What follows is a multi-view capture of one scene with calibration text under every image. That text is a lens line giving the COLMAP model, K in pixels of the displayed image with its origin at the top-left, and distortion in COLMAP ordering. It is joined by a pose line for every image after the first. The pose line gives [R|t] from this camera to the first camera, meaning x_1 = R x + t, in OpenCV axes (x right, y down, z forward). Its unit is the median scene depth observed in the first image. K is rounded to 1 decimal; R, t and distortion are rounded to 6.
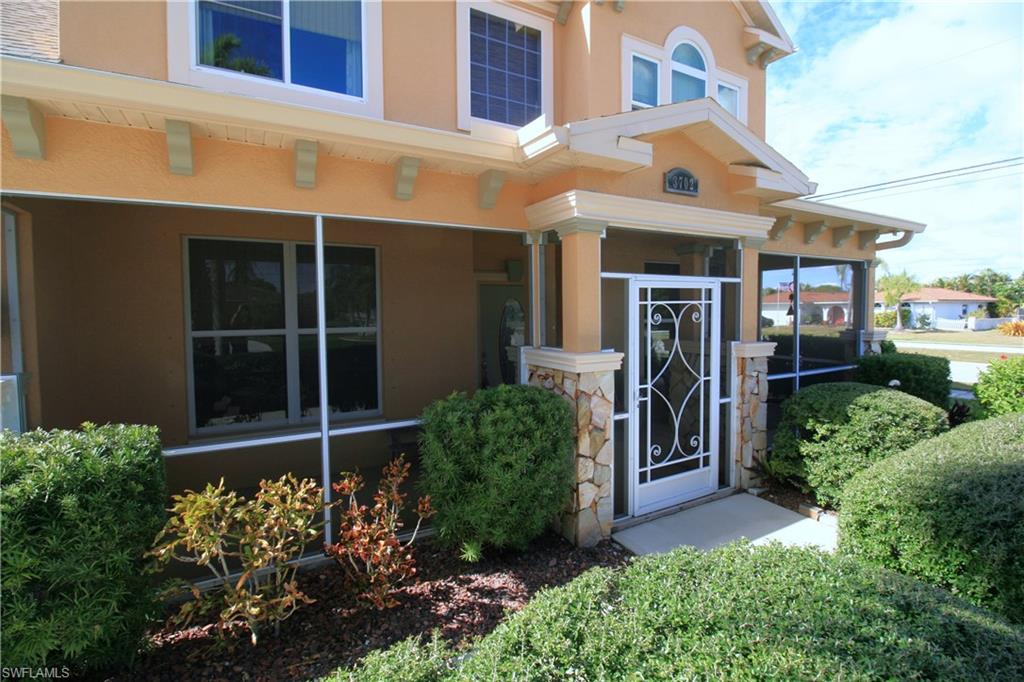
lens RADIAL K [[478.2, 0, 512.1], [0, 478.2, 343.4], [0, 0, 1]] dist [-0.012301, -0.000383]
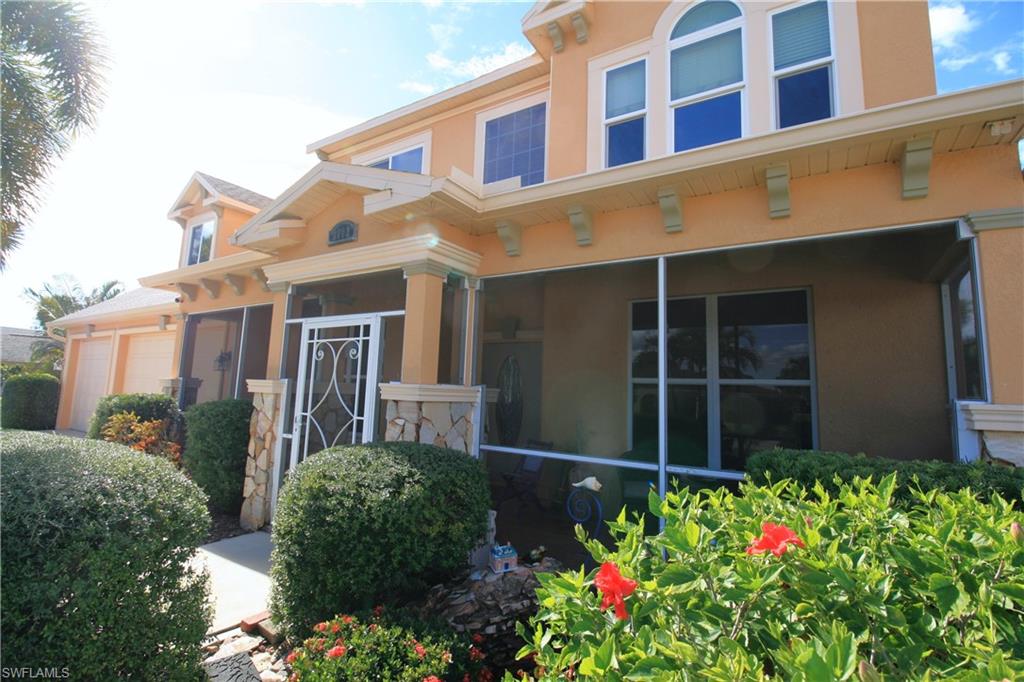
lens RADIAL K [[478.2, 0, 504.9], [0, 478.2, 338.9], [0, 0, 1]] dist [-0.012301, -0.000383]
pose [[0.474198, -0.071966, -0.877472, 1.493364], [-0.102209, 0.985415, -0.136054, 0.019583], [0.874465, 0.154202, 0.459927, 0.853673]]
